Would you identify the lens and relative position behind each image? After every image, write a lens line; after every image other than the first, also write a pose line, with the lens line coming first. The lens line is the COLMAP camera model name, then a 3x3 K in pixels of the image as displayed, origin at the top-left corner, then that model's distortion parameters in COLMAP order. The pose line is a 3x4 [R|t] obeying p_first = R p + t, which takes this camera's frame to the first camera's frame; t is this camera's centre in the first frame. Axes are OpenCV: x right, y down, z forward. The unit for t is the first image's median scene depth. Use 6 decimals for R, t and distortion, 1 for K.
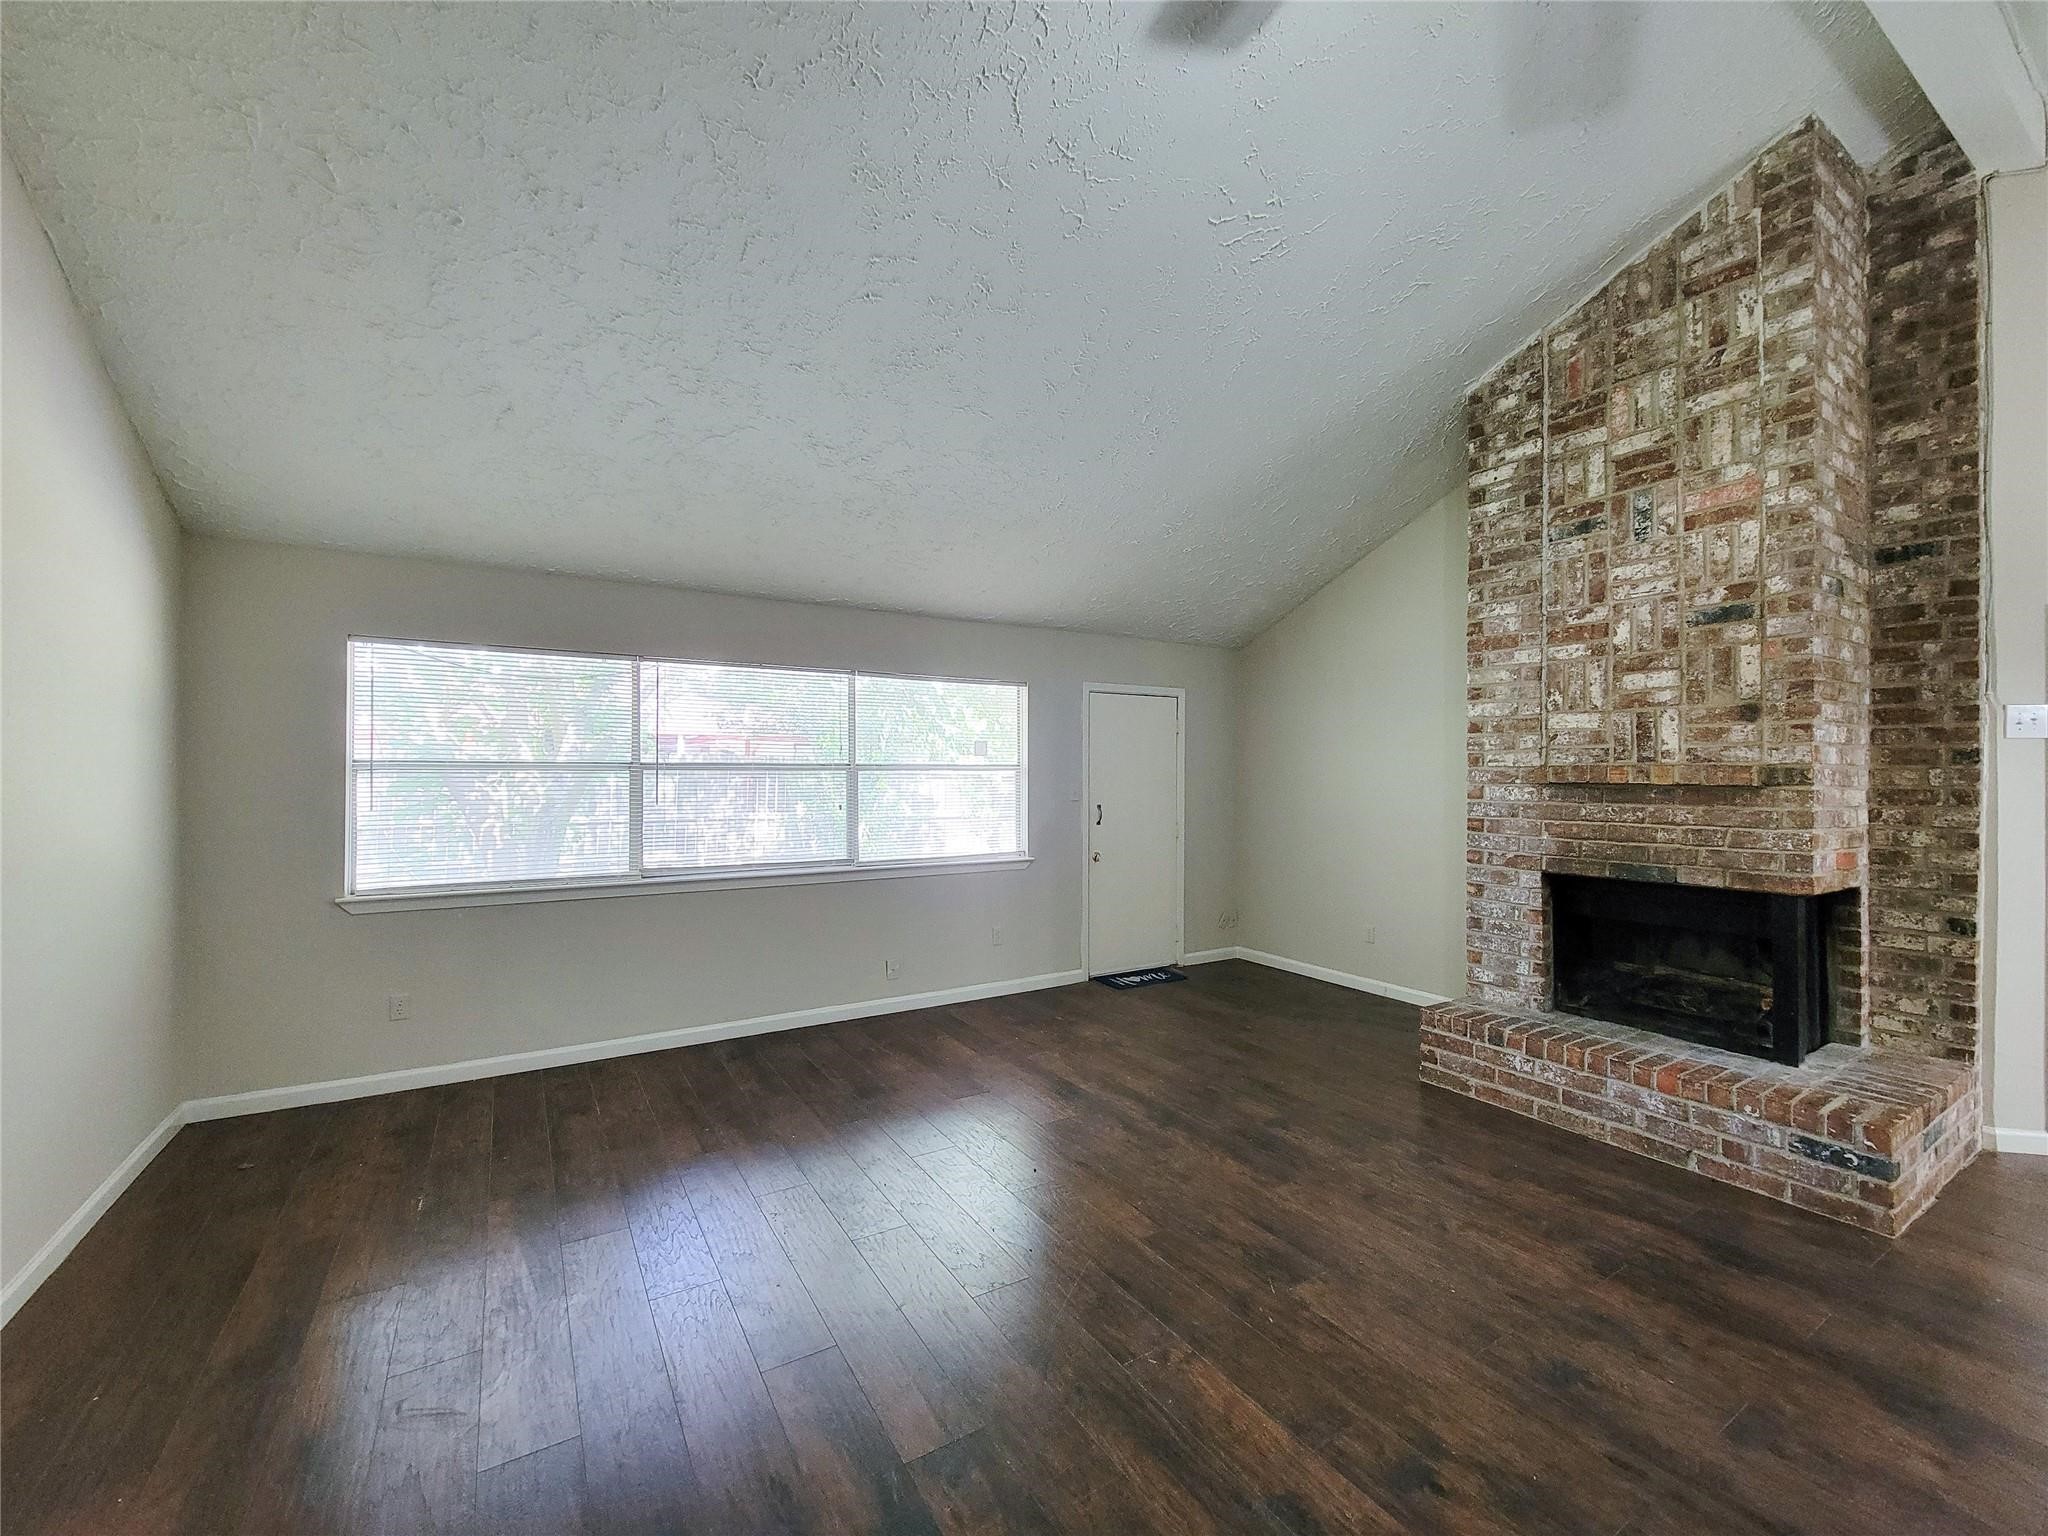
lens RADIAL K [[830.9, 0, 1019.0], [0, 830.9, 772.3], [0, 0, 1]] dist [-0.000224, -0.001522]
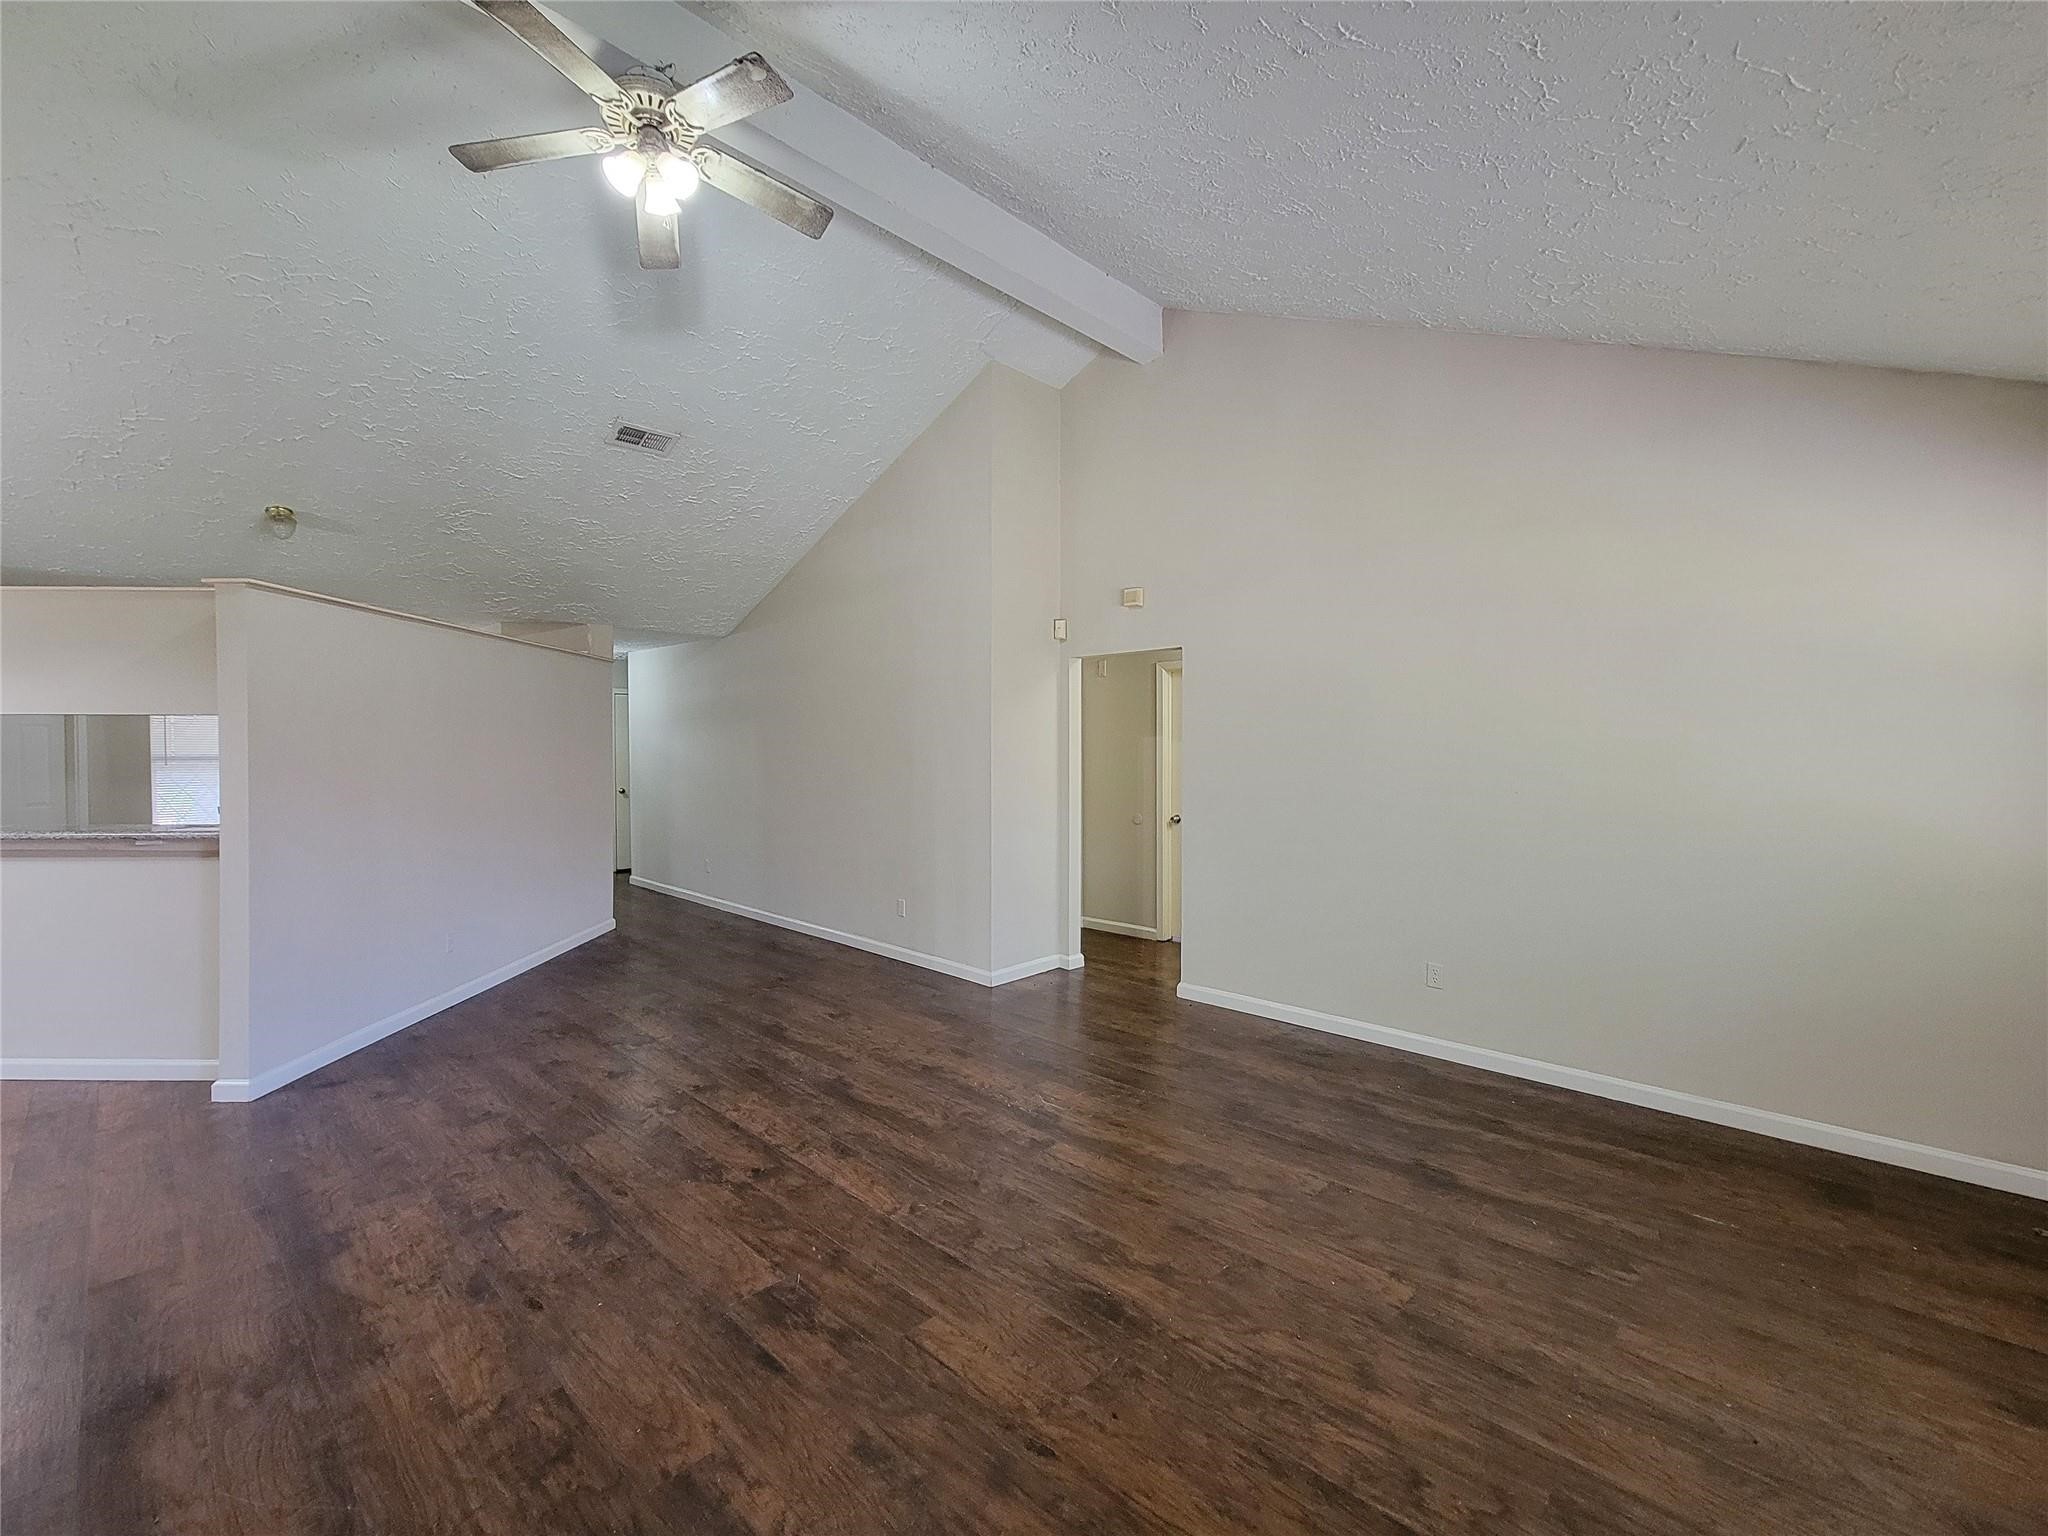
lens RADIAL K [[853.5, 0, 1017.5], [0, 853.5, 757.9], [0, 0, 1]] dist [0.004264, -0.000194]
pose [[-0.965611, -0.000260, -0.259992, 0.211736], [-0.003221, 0.999935, 0.010962, -0.000623], [0.259972, 0.011422, -0.965549, 1.347917]]
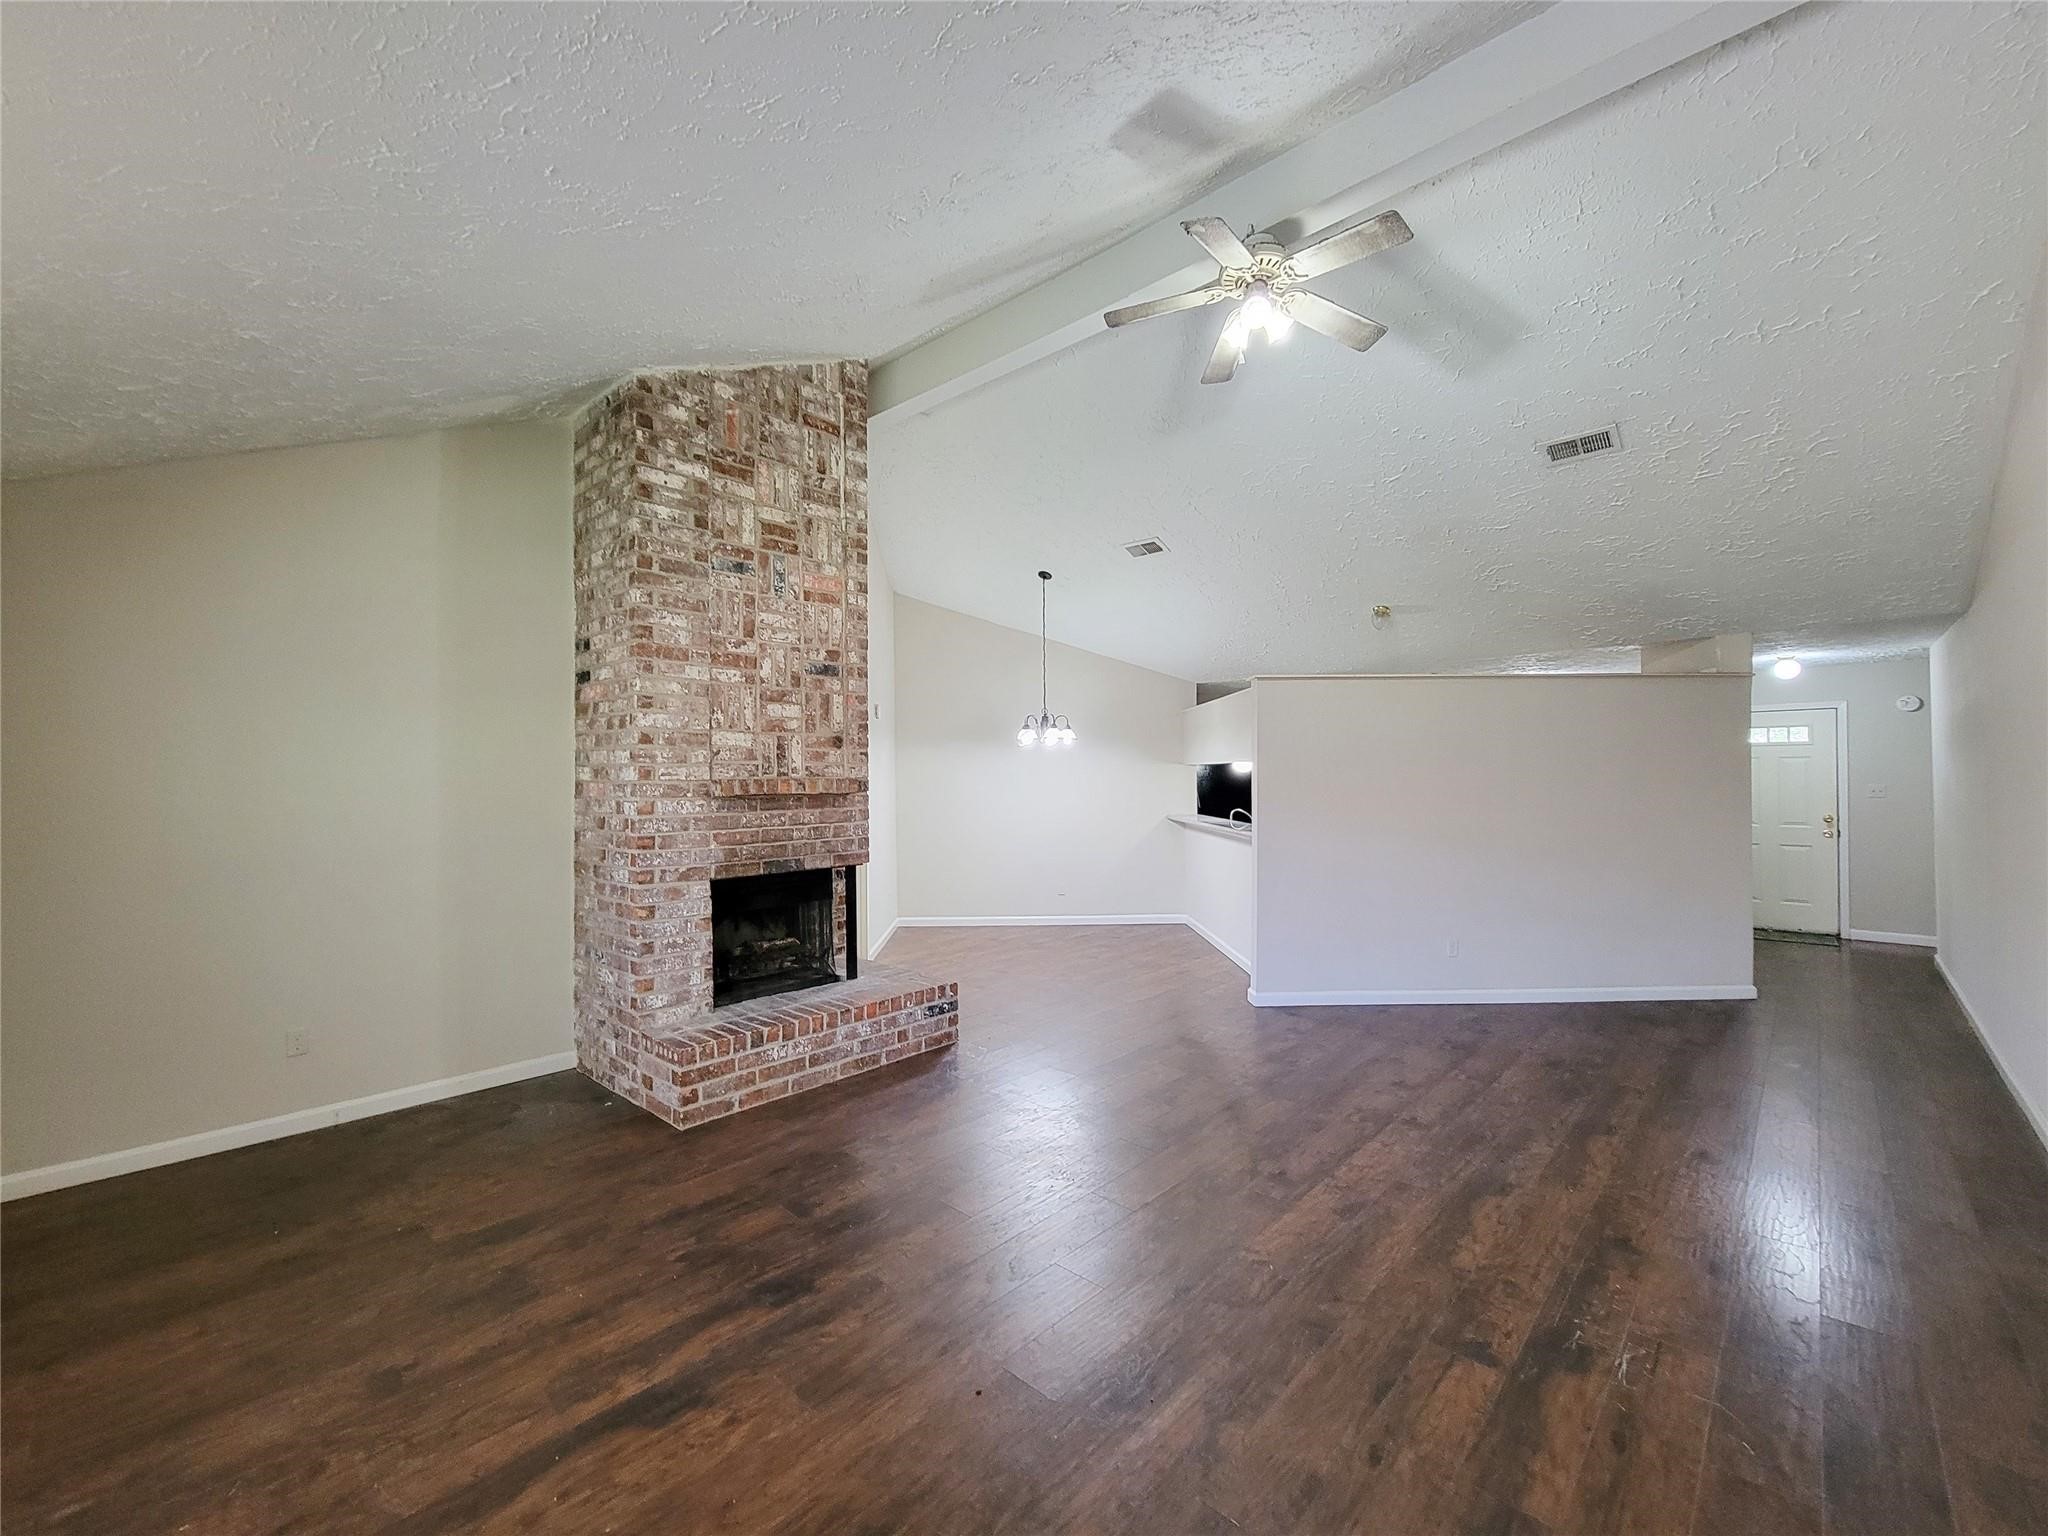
lens RADIAL K [[844.4, 0, 1030.4], [0, 844.4, 771.0], [0, 0, 1]] dist [0.000568, -0.000820]
pose [[-0.272237, 0.004235, 0.962221, -0.556090], [0.003747, 0.999987, -0.003341, -0.014647], [-0.962223, 0.002696, -0.272250, 0.980829]]
